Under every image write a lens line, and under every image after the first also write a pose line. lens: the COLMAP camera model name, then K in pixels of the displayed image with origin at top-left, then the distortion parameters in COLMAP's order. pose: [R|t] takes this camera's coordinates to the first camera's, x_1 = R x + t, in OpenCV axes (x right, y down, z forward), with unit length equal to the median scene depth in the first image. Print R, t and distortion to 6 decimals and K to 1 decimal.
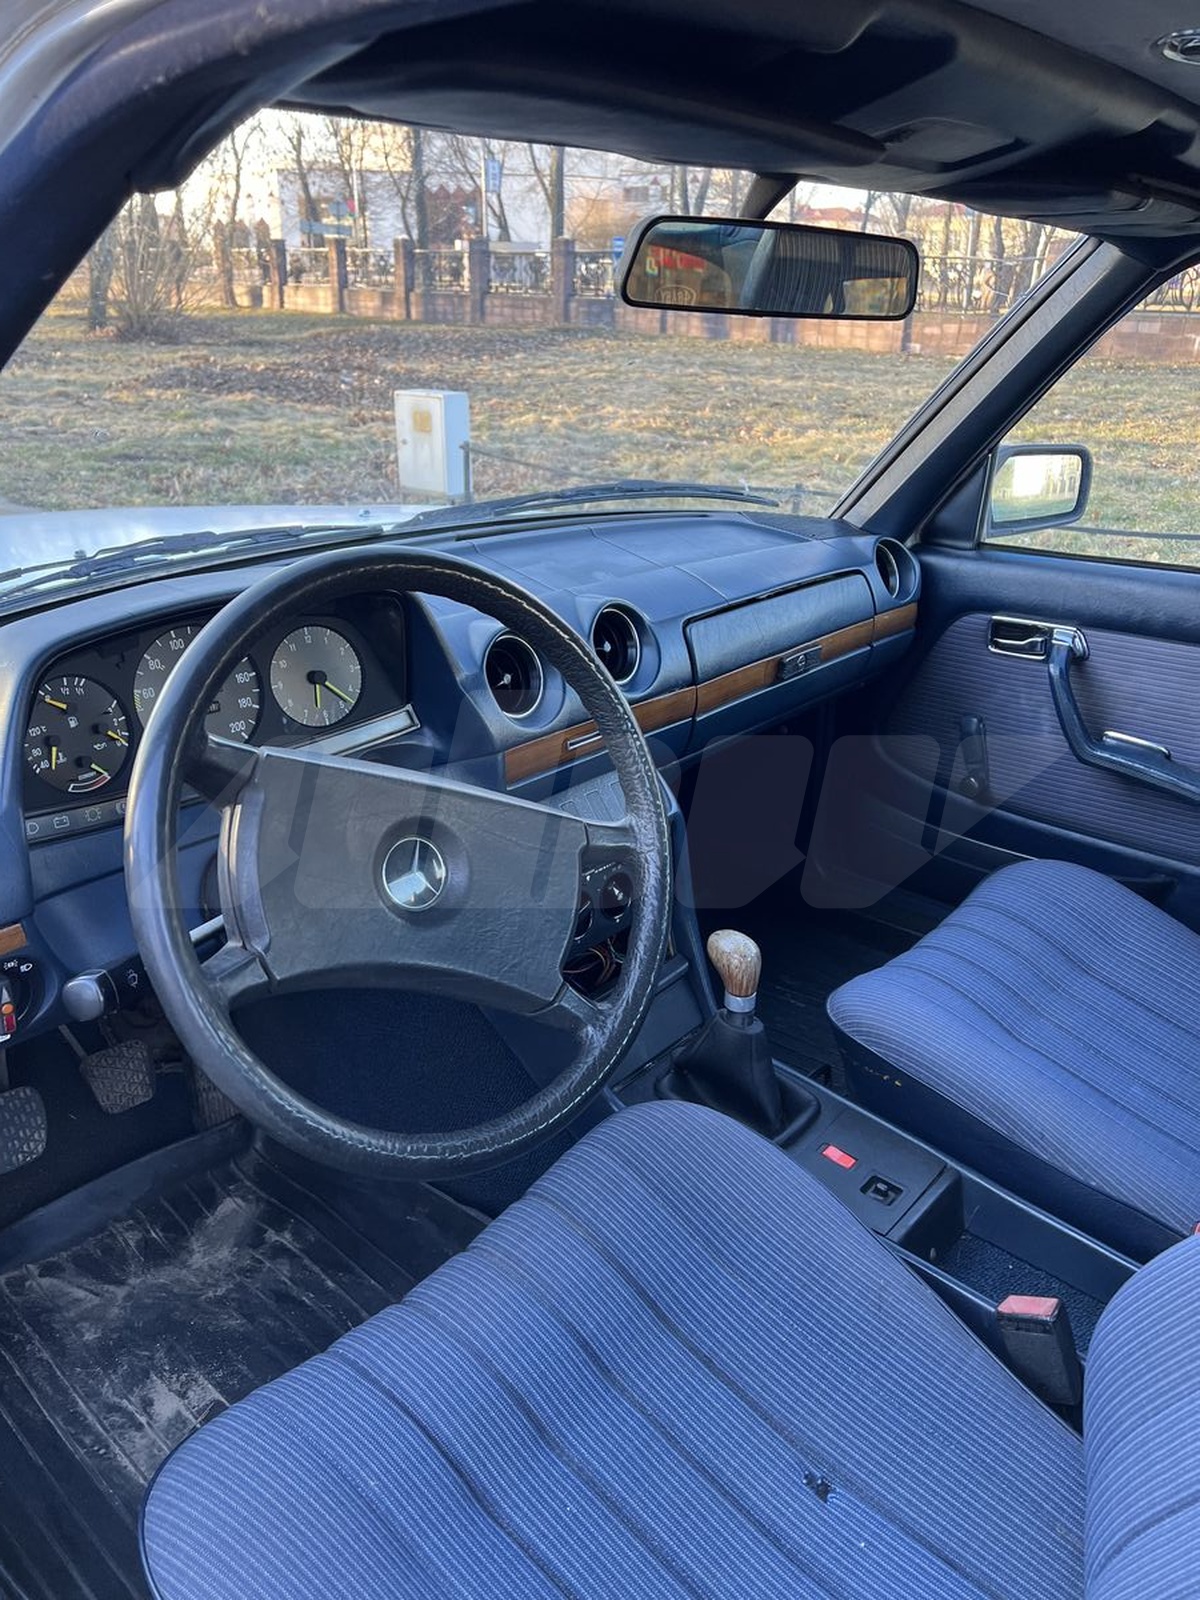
lens RADIAL K [[1213.7, 0, 600.0], [0, 1213.7, 800.0], [0, 0, 1]] dist [0.063708, -0.055953]
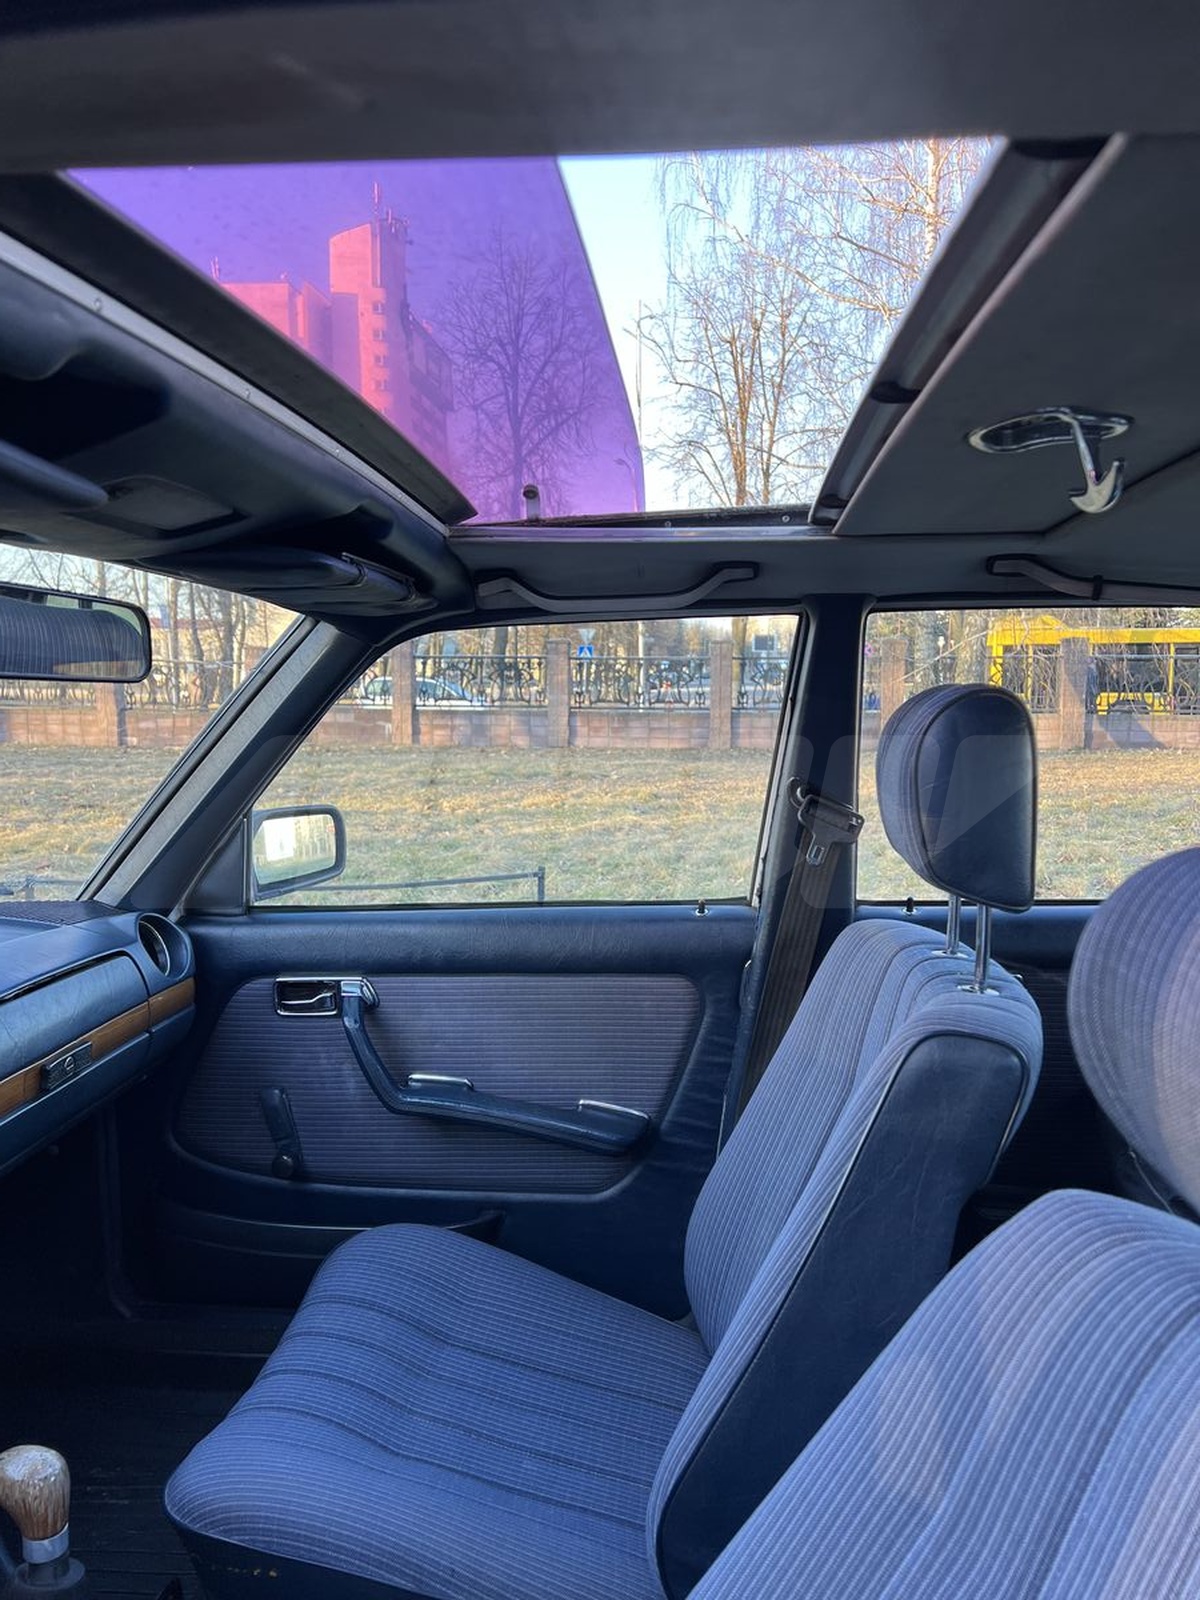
lens RADIAL K [[1213.7, 0, 600.0], [0, 1213.7, 800.0], [0, 0, 1]] dist [0.063708, -0.055953]
pose [[0.823753, -0.069343, 0.562692, 0.001645], [0.233896, 0.945660, -0.225875, -0.007312], [-0.516453, 0.317677, 0.795209, 0.062659]]
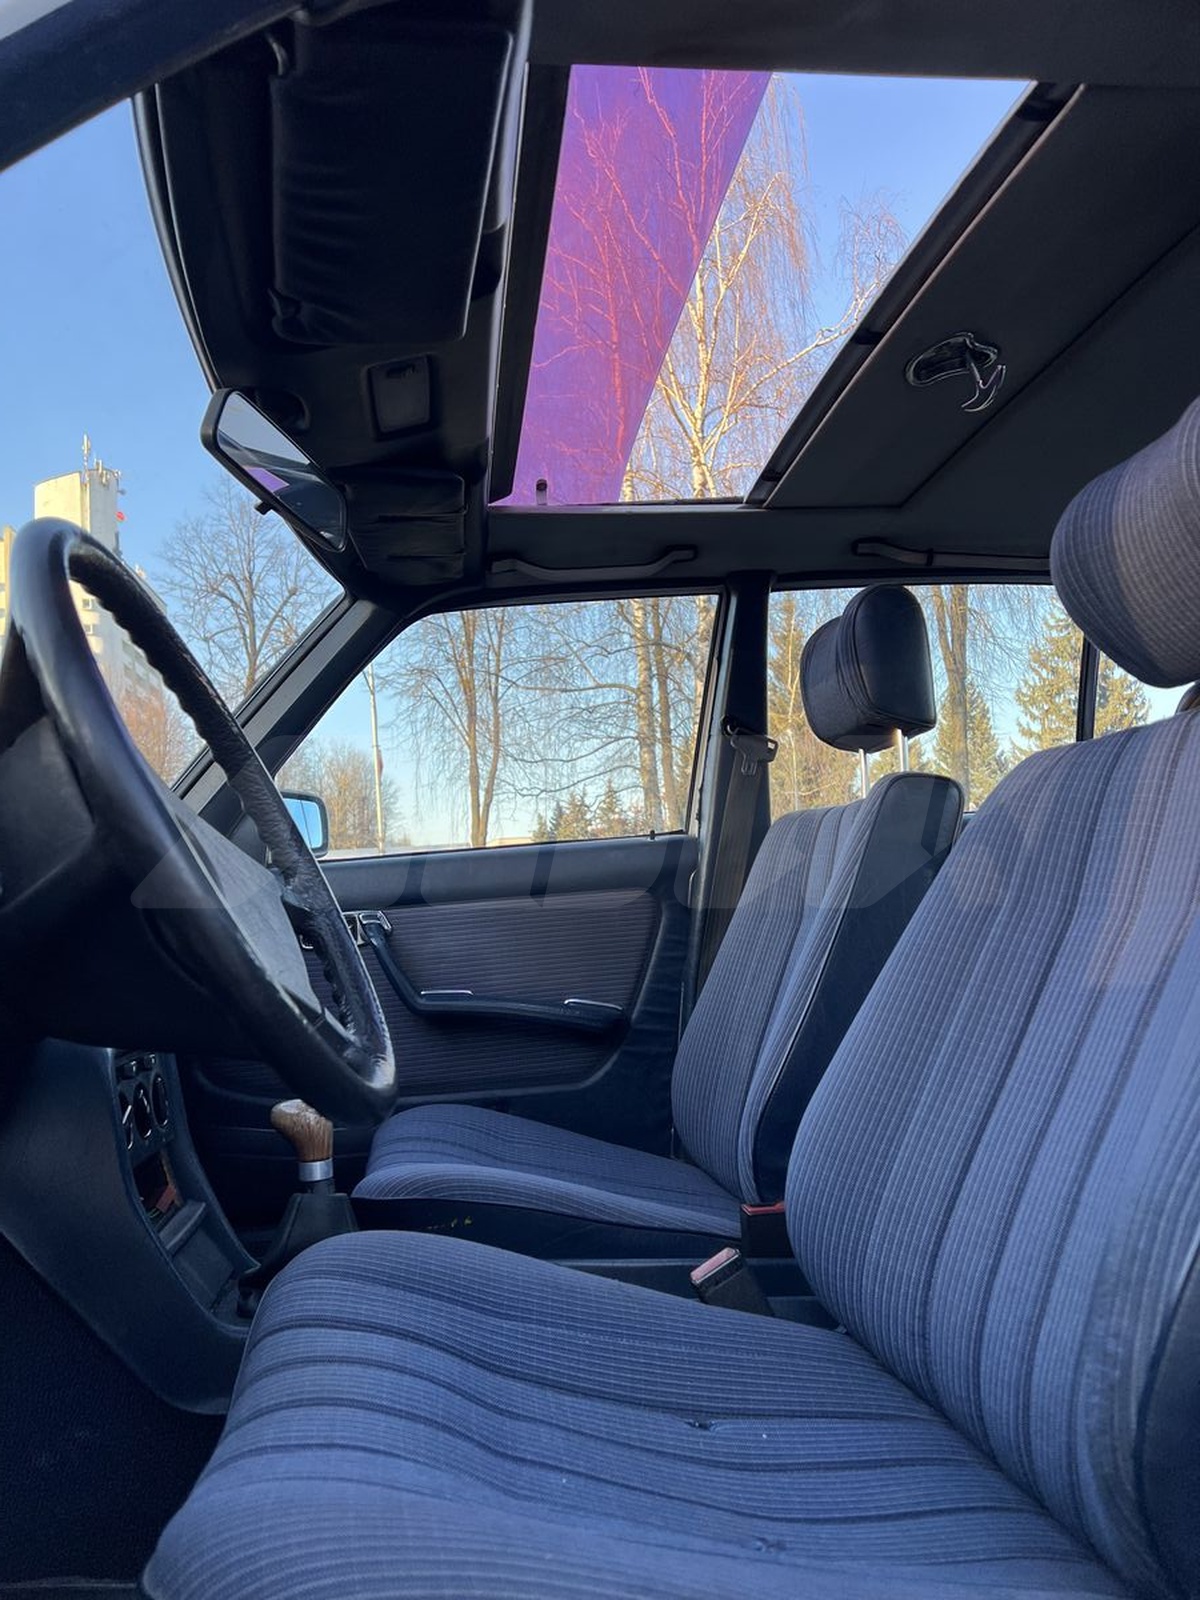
lens RADIAL K [[1213.7, 0, 600.0], [0, 1213.7, 800.0], [0, 0, 1]] dist [0.063708, -0.055953]
pose [[0.673187, 0.016102, 0.739297, -0.290354], [0.349884, 0.873835, -0.337628, 0.207591], [-0.651461, 0.485955, 0.582620, 0.116315]]
